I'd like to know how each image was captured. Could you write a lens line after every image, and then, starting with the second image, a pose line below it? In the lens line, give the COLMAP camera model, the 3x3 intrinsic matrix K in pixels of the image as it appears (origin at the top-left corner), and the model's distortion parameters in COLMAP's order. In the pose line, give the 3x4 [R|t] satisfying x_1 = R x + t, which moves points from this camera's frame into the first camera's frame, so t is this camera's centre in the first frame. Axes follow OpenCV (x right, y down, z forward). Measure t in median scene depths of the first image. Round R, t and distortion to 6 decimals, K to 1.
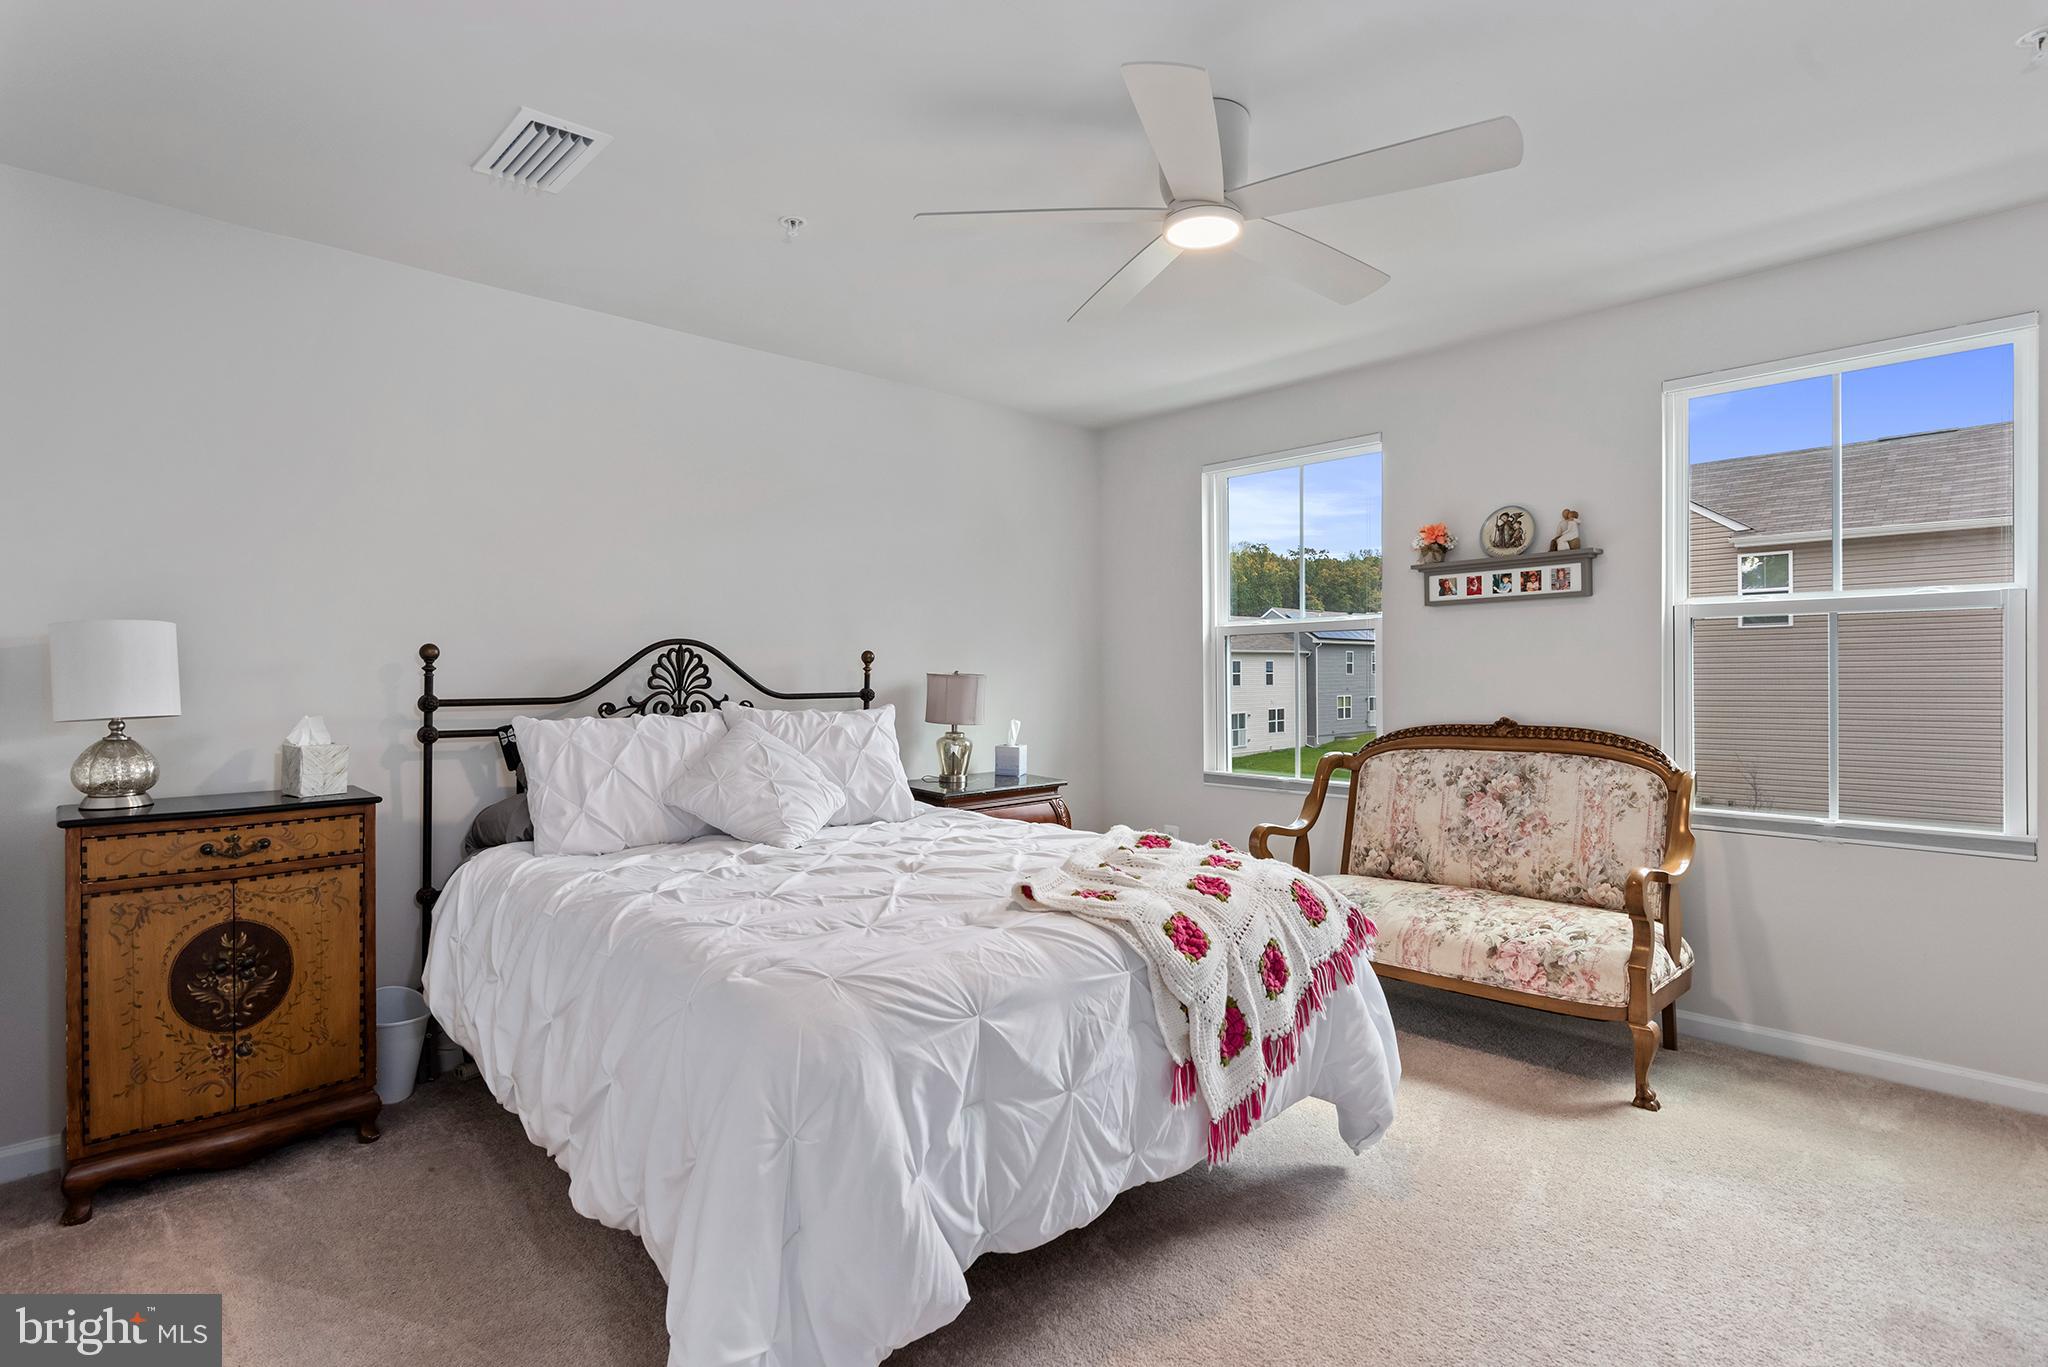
lens RADIAL K [[1019.6, 0, 1024.0], [0, 1019.6, 683.5], [0, 0, 1]] dist [0.001938, 0.000007]
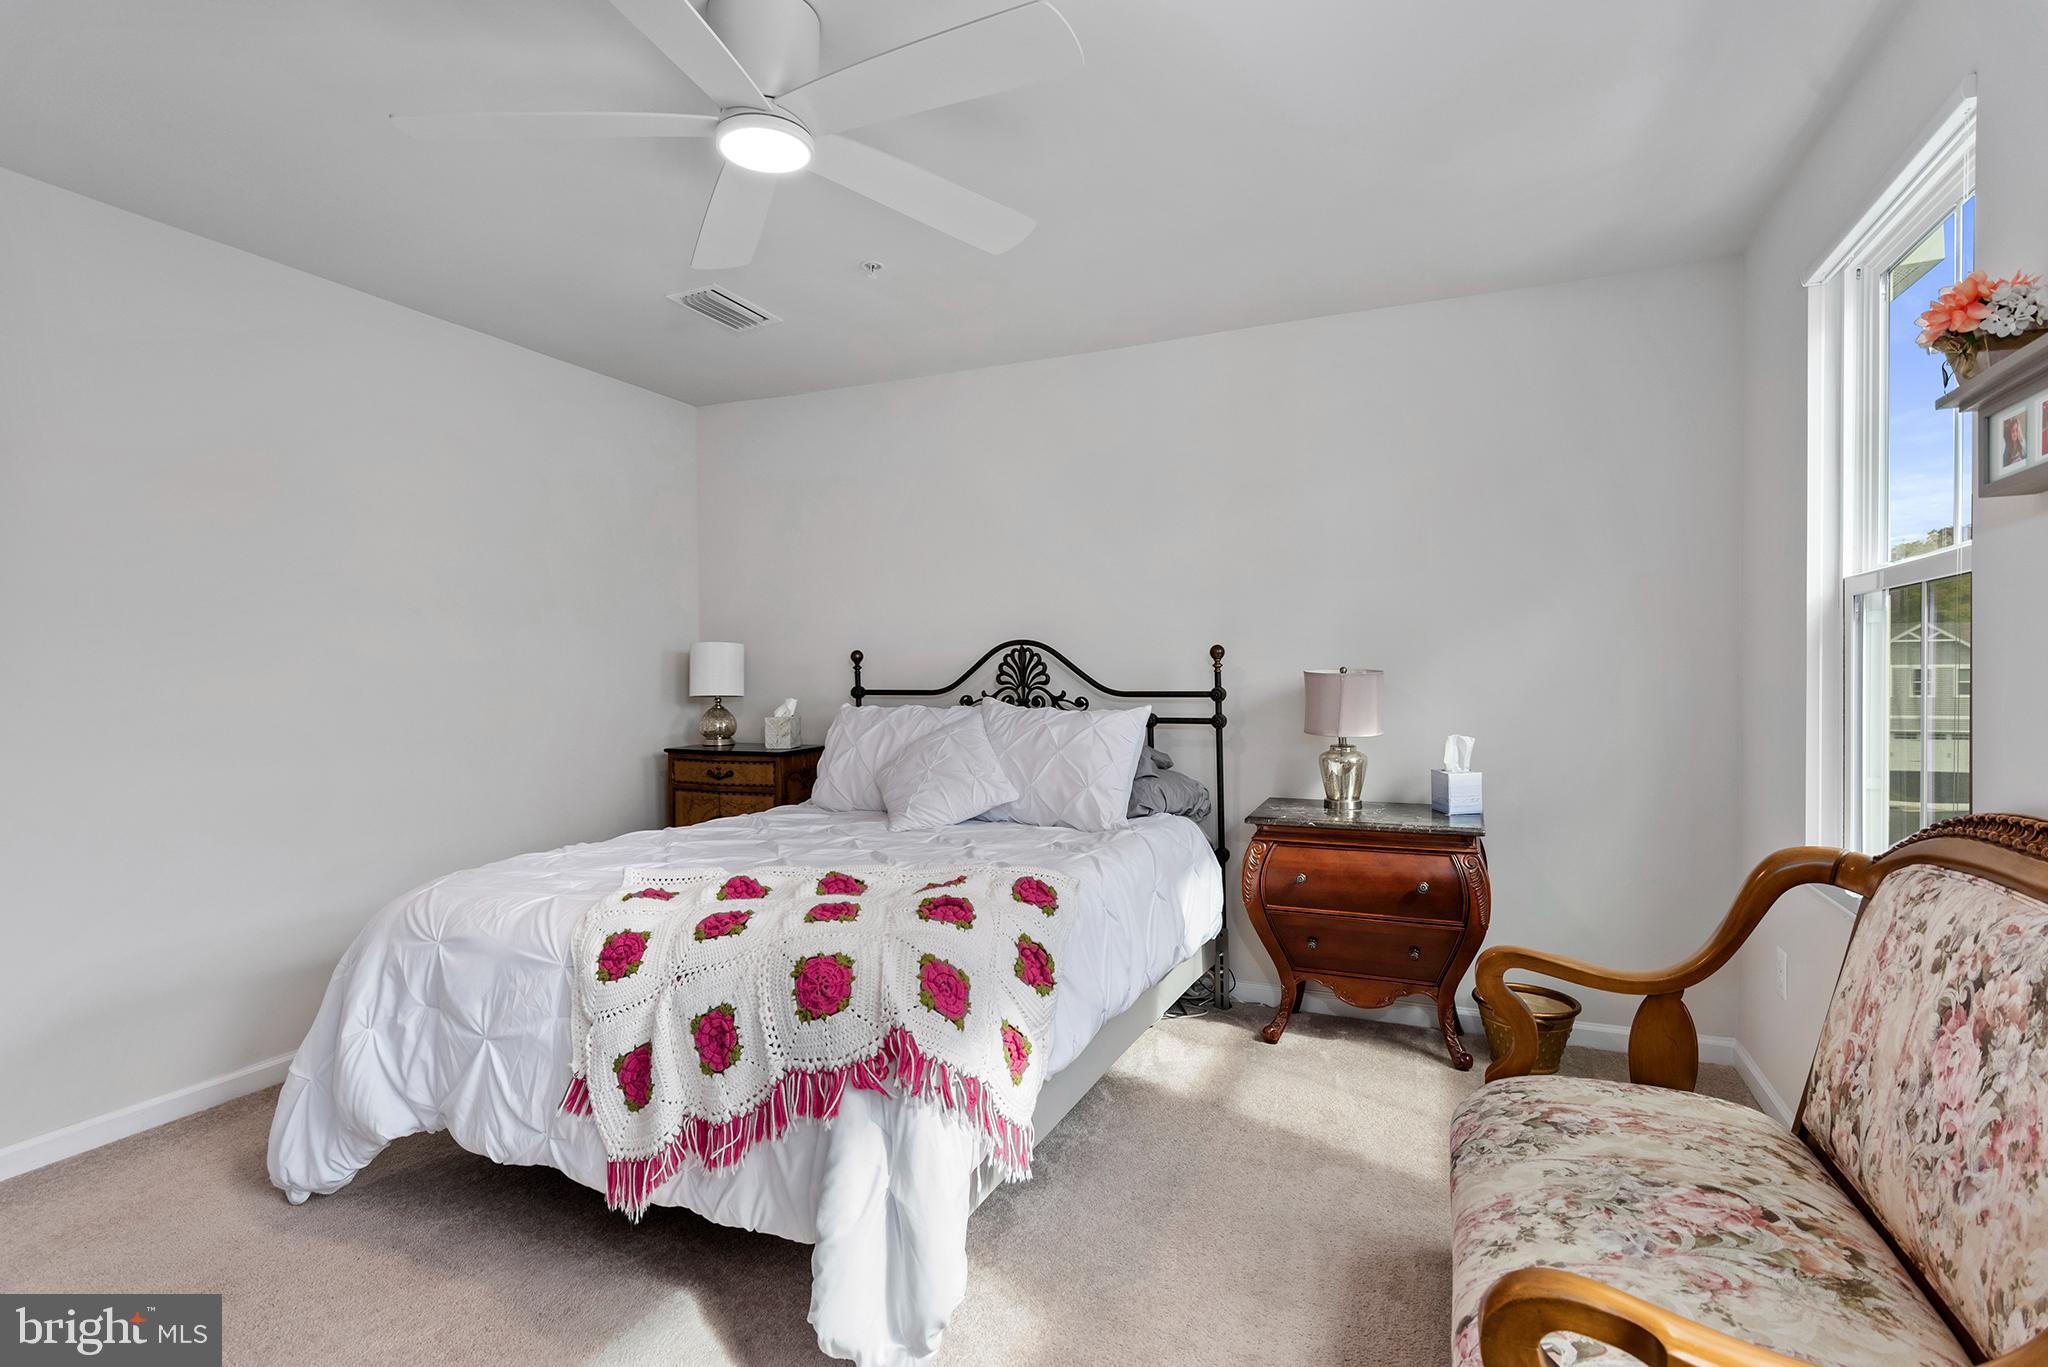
lens RADIAL K [[1003.5, 0, 1025.2], [0, 1003.5, 698.2], [0, 0, 1]] dist [0.003513, 0.000218]
pose [[0.375996, 0.028408, -0.926186, 0.692197], [-0.005678, 0.999582, 0.028354, -0.011308], [0.926604, -0.005402, 0.376000, 0.598903]]
